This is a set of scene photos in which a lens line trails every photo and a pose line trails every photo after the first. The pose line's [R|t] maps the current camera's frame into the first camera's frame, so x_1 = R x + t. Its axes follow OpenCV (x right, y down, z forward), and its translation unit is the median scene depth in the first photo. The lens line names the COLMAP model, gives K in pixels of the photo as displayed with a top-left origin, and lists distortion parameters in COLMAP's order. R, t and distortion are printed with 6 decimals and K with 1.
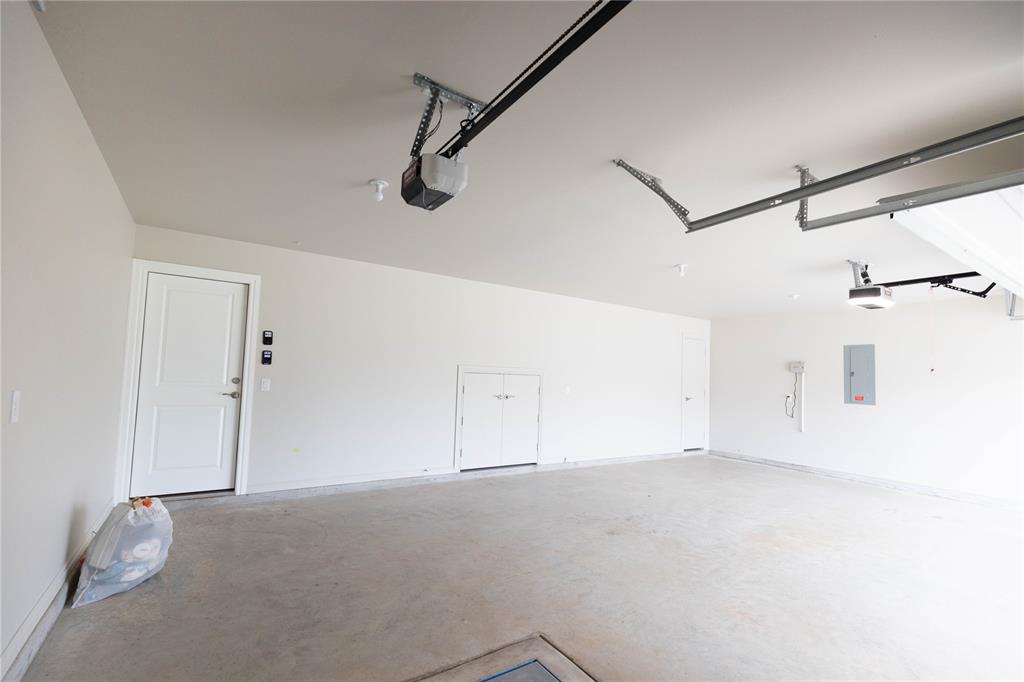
lens RADIAL K [[465.4, 0, 513.8], [0, 465.4, 344.9], [0, 0, 1]] dist [0.019320, 0.000011]
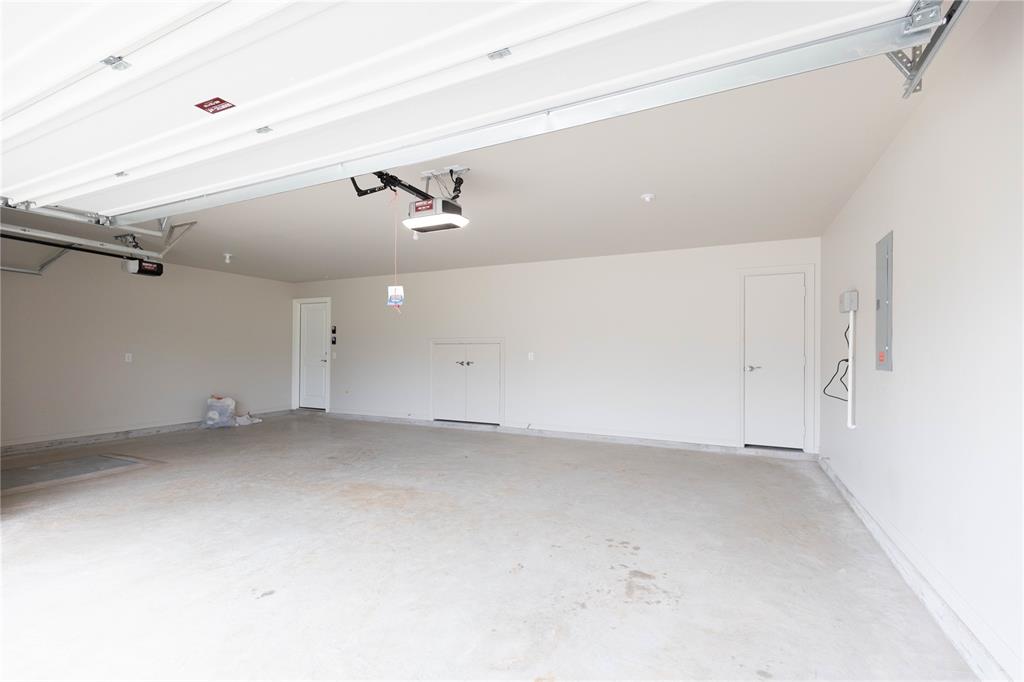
lens RADIAL K [[465.4, 0, 511.3], [0, 465.4, 346.6], [0, 0, 1]] dist [0.019320, 0.000011]
pose [[0.493872, -0.044247, -0.868408, 1.391842], [0.074850, 0.997161, -0.008239, 0.116239], [0.866307, -0.060931, 0.495782, 0.684878]]
